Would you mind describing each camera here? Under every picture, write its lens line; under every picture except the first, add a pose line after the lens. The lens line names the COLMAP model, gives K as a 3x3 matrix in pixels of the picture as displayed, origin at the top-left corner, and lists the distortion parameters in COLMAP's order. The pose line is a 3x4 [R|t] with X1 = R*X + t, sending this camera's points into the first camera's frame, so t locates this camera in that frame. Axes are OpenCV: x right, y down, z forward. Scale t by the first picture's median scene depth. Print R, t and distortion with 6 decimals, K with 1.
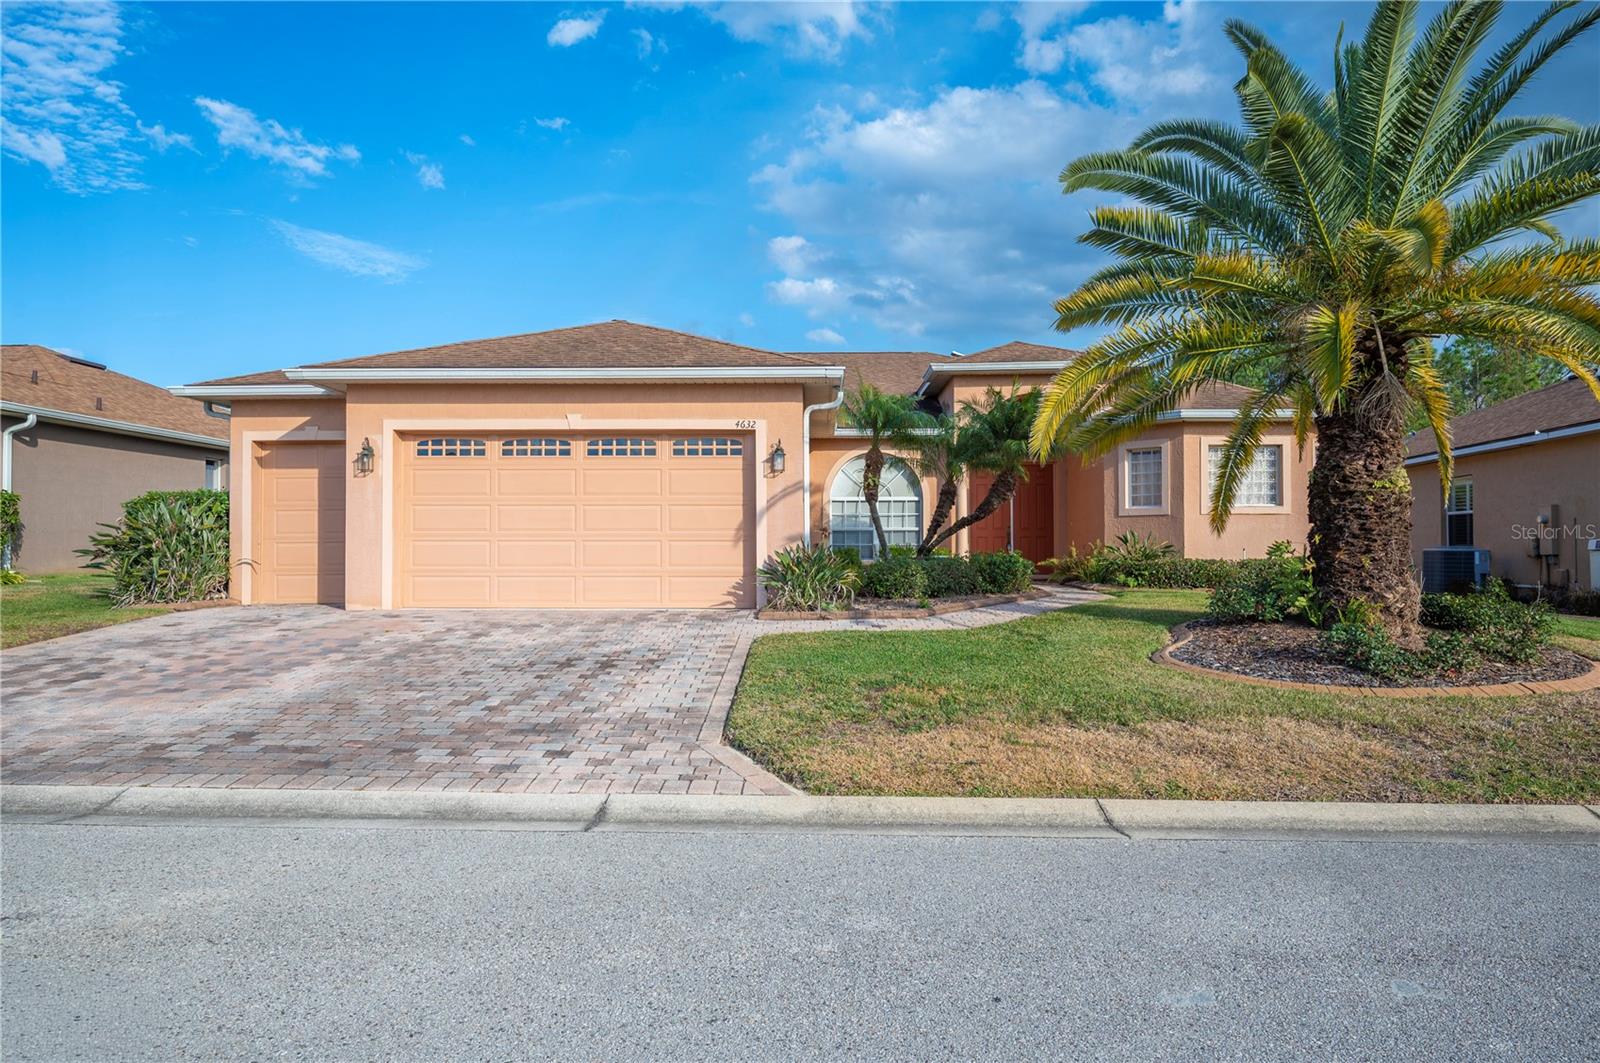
lens RADIAL K [[936.1, 0, 800.0], [0, 936.1, 531.5], [0, 0, 1]] dist [-0.006144, -0.000552]
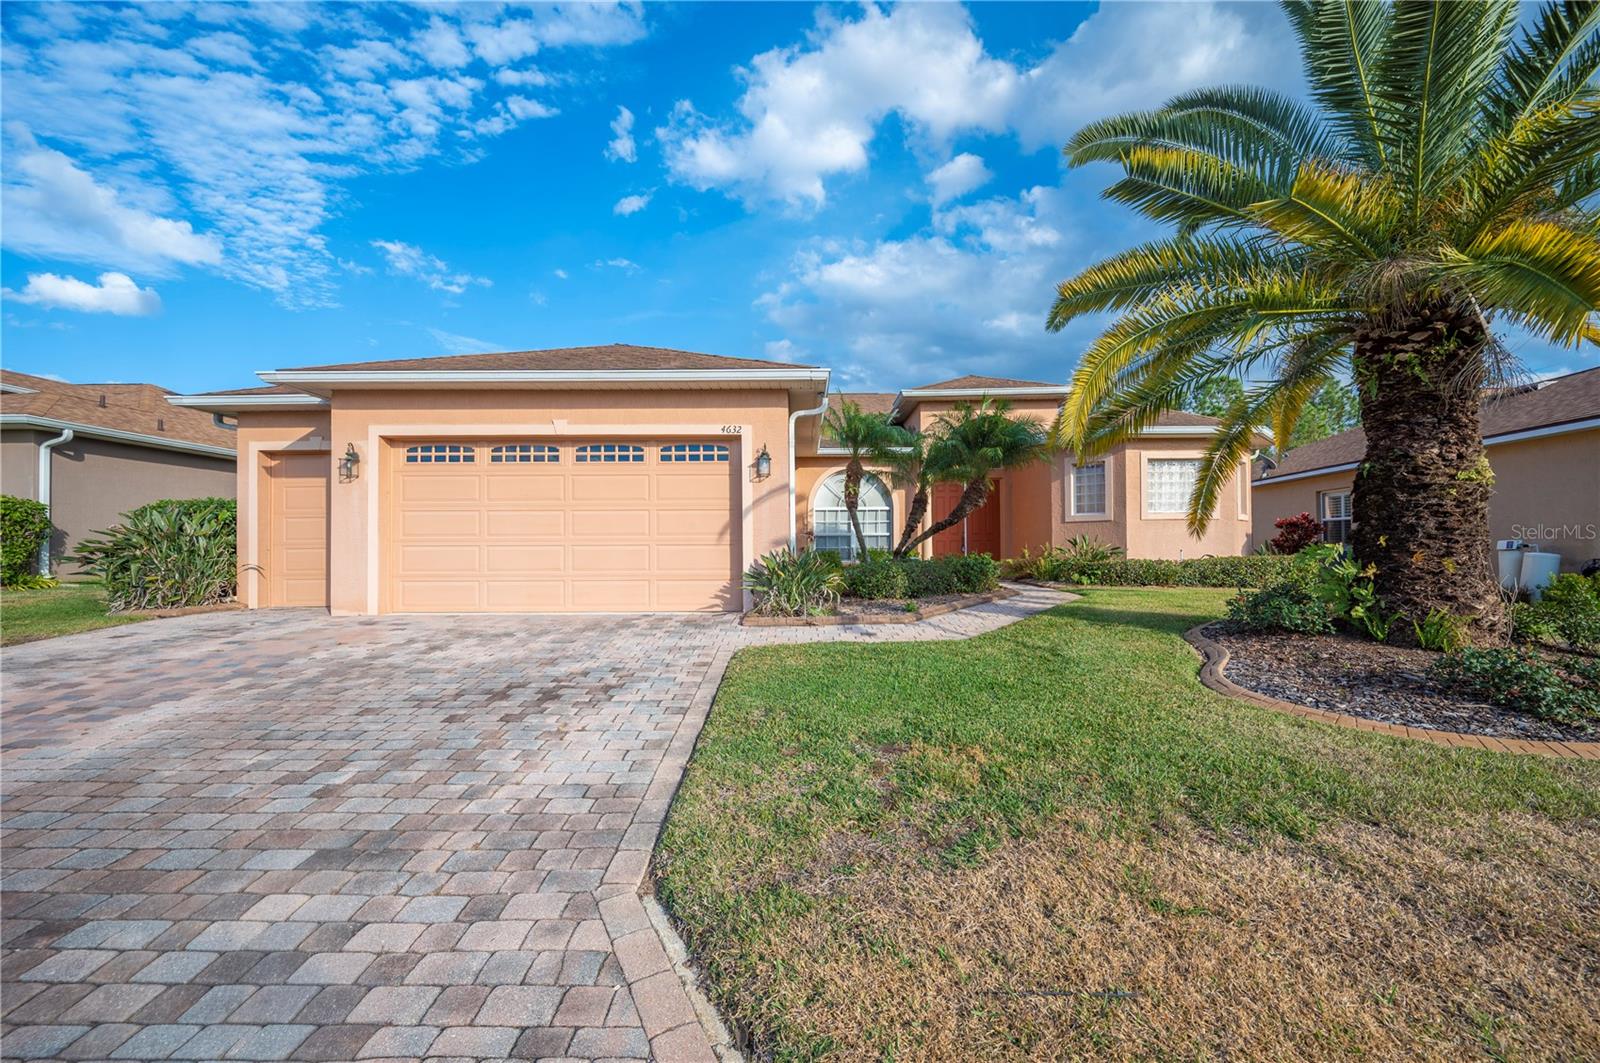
lens RADIAL K [[636.1, 0, 803.1], [0, 636.1, 537.2], [0, 0, 1]] dist [-0.001836, -0.000301]
pose [[0.999818, -0.003945, 0.018650, 0.005648], [0.003978, 0.999991, -0.001719, 0.003033], [-0.018643, 0.001793, 0.999825, 0.306177]]
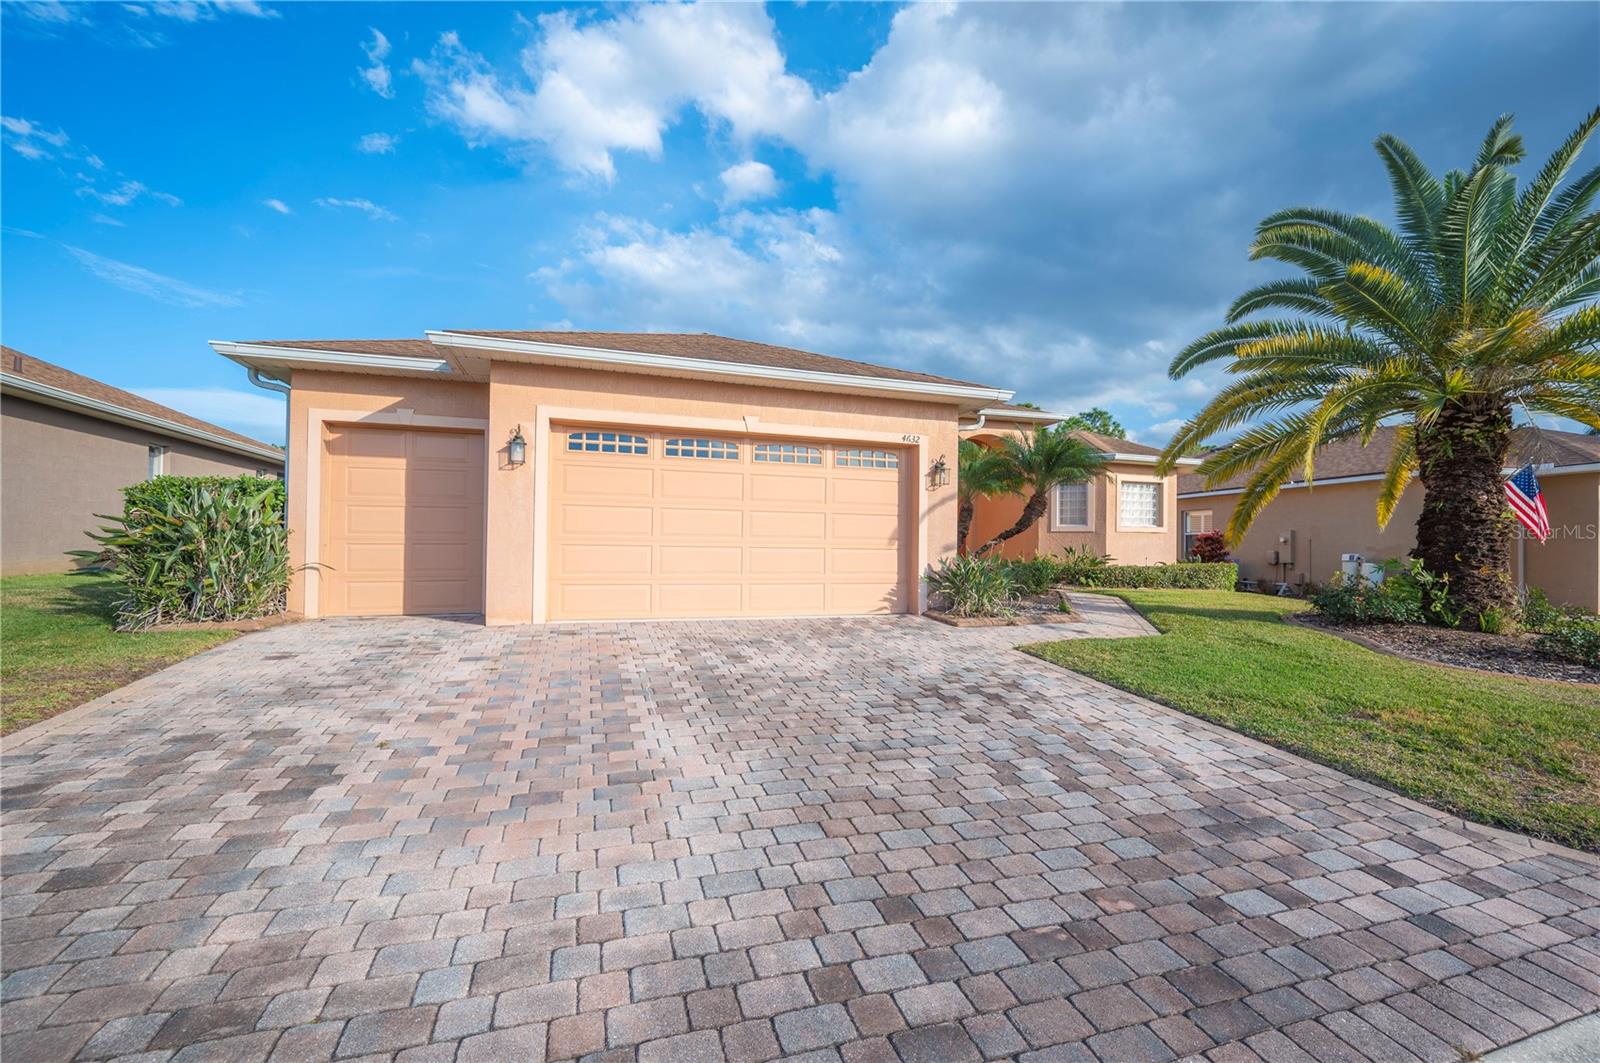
lens RADIAL K [[651.3, 0, 796.9], [0, 651.3, 534.5], [0, 0, 1]] dist [-0.003973, -0.000035]
pose [[0.944363, 0.020074, 0.328292, -0.406623], [-0.019145, 0.999798, -0.006063, -0.000217], [-0.328347, -0.000559, 0.944557, 0.341667]]
